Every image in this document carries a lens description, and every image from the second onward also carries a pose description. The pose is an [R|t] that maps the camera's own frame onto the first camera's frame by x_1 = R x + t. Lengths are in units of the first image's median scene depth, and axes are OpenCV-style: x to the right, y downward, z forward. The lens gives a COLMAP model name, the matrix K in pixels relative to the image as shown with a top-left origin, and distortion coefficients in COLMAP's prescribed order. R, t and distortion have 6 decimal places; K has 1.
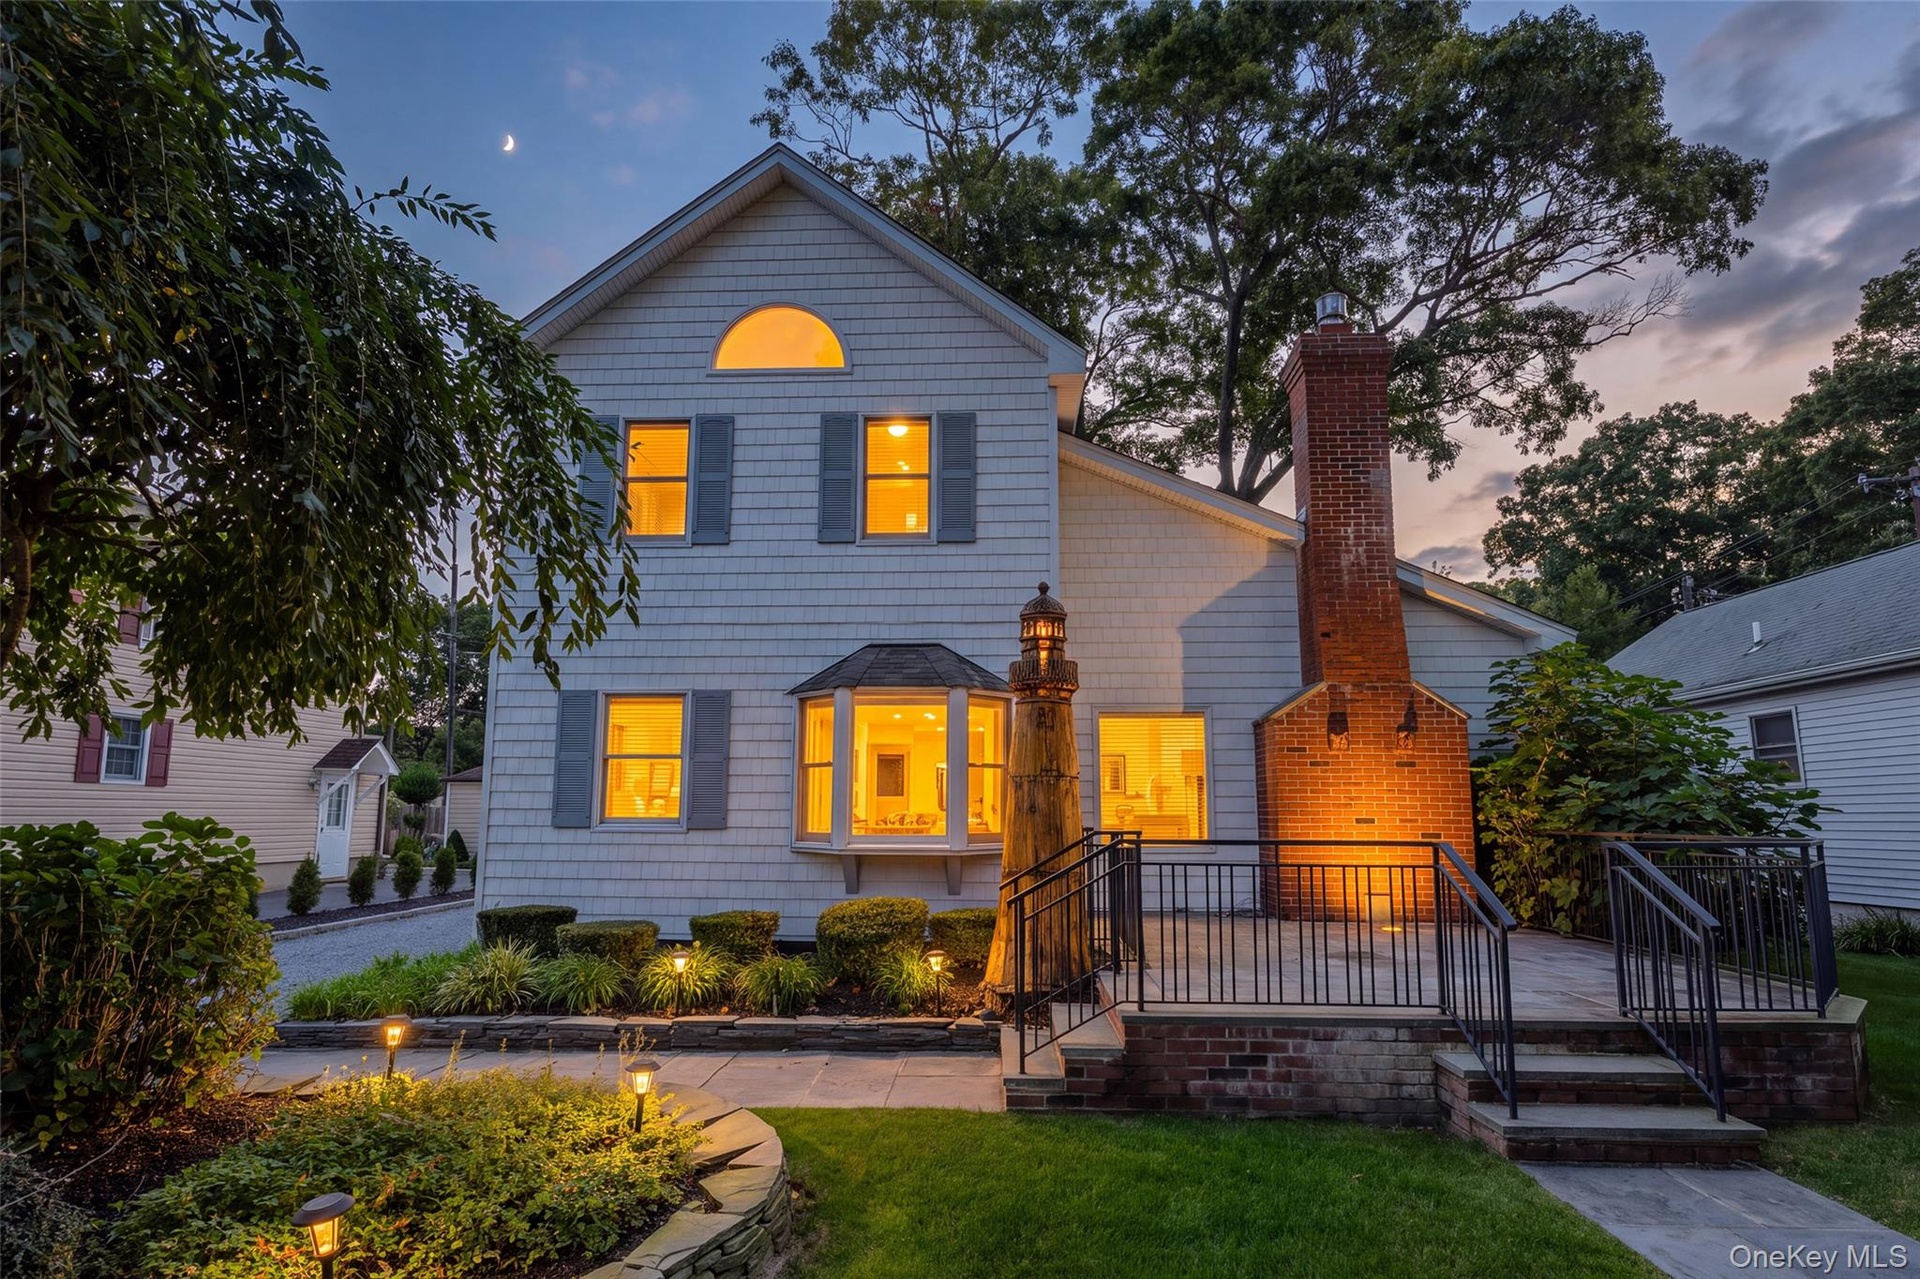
lens RADIAL K [[961.2, 0, 967.6], [0, 961.2, 683.0], [0, 0, 1]] dist [-0.043151, 0.000042]
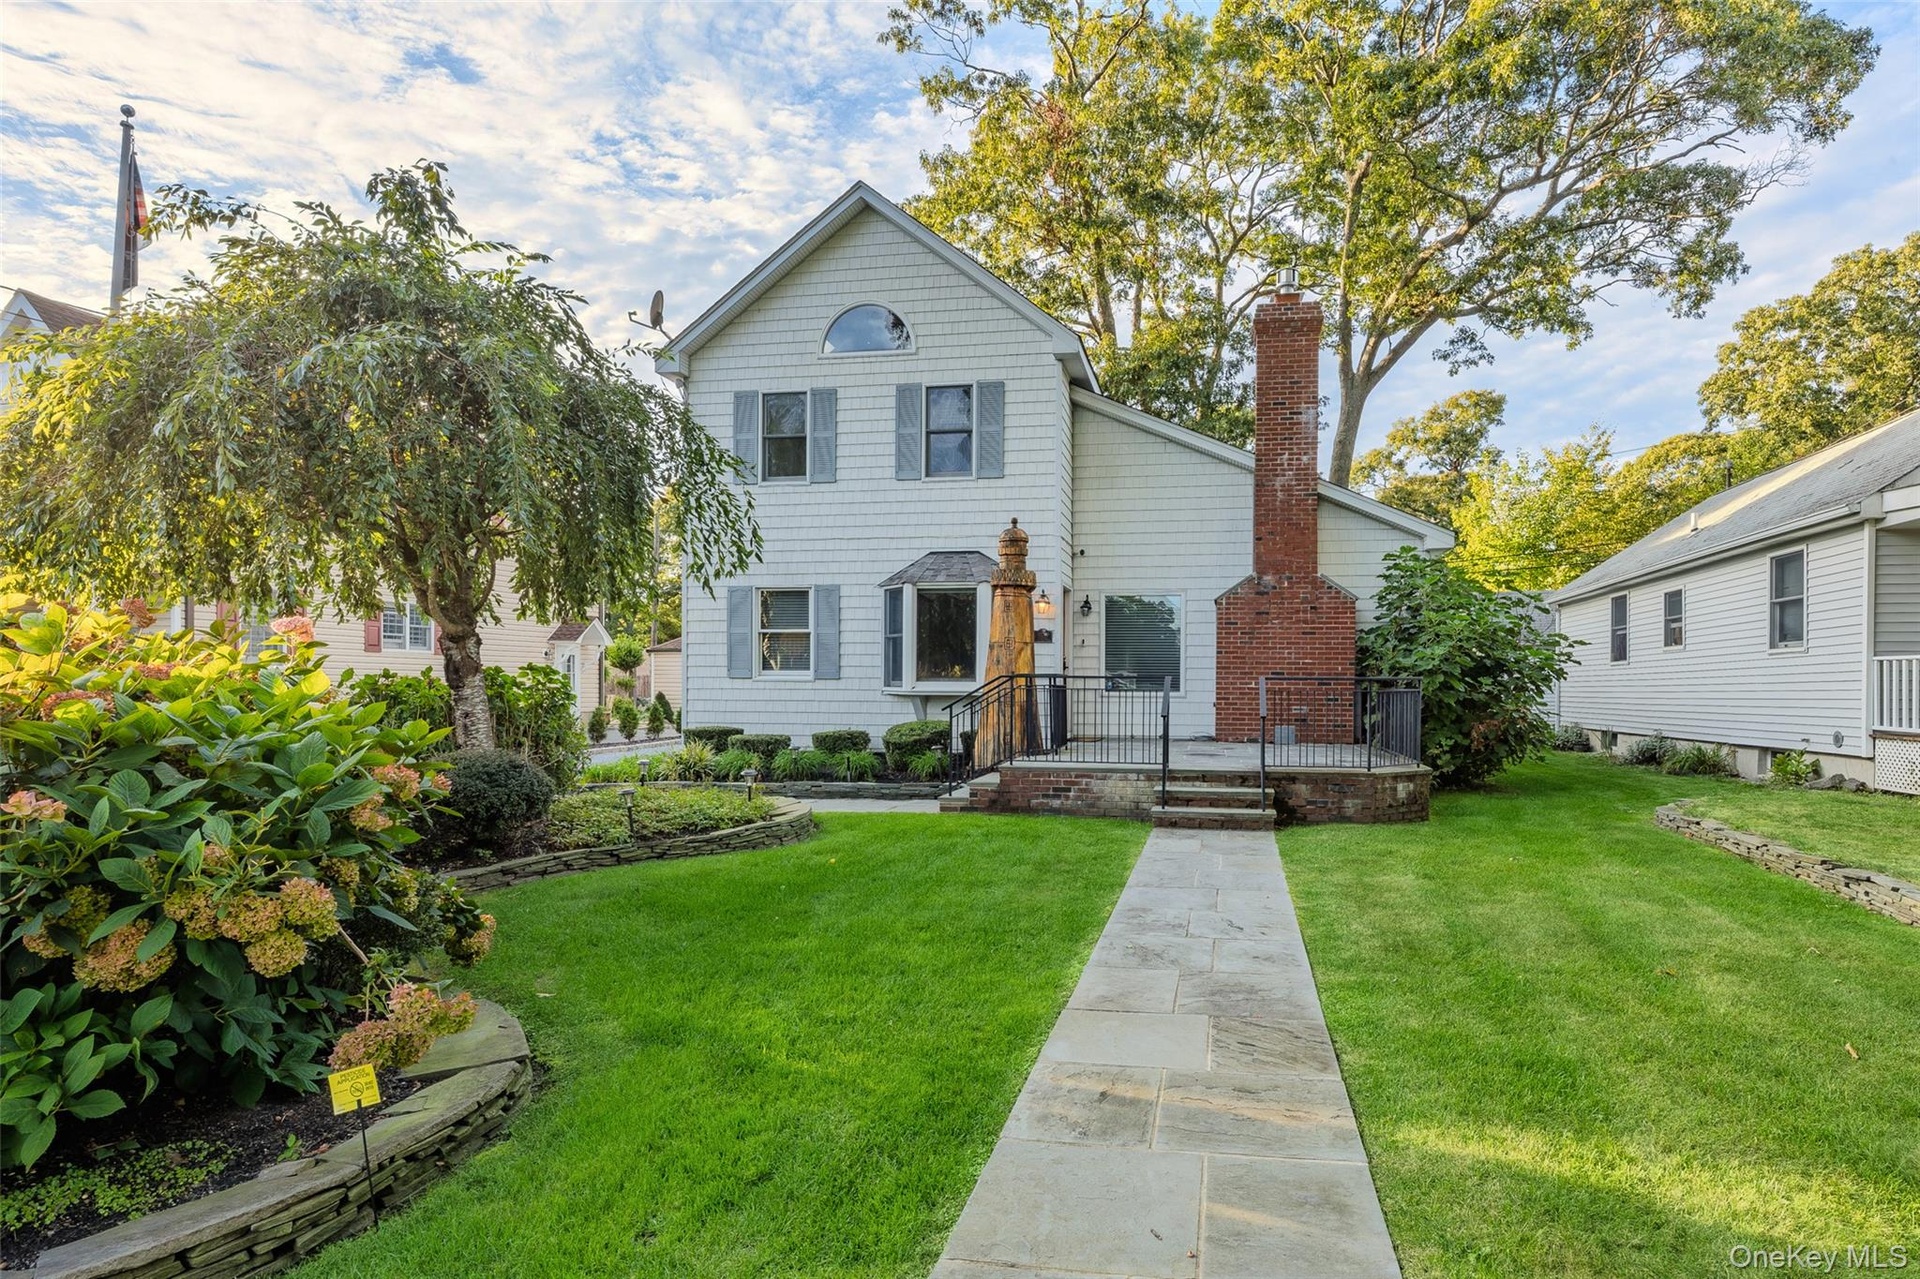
lens RADIAL K [[961.2, 0, 967.6], [0, 961.2, 683.0], [0, 0, 1]] dist [-0.043151, 0.000042]
pose [[0.984336, 0.008905, -0.176077, 0.196919], [0.014541, 0.991220, 0.131418, -0.033117], [0.175701, -0.131920, 0.975565, -0.396695]]
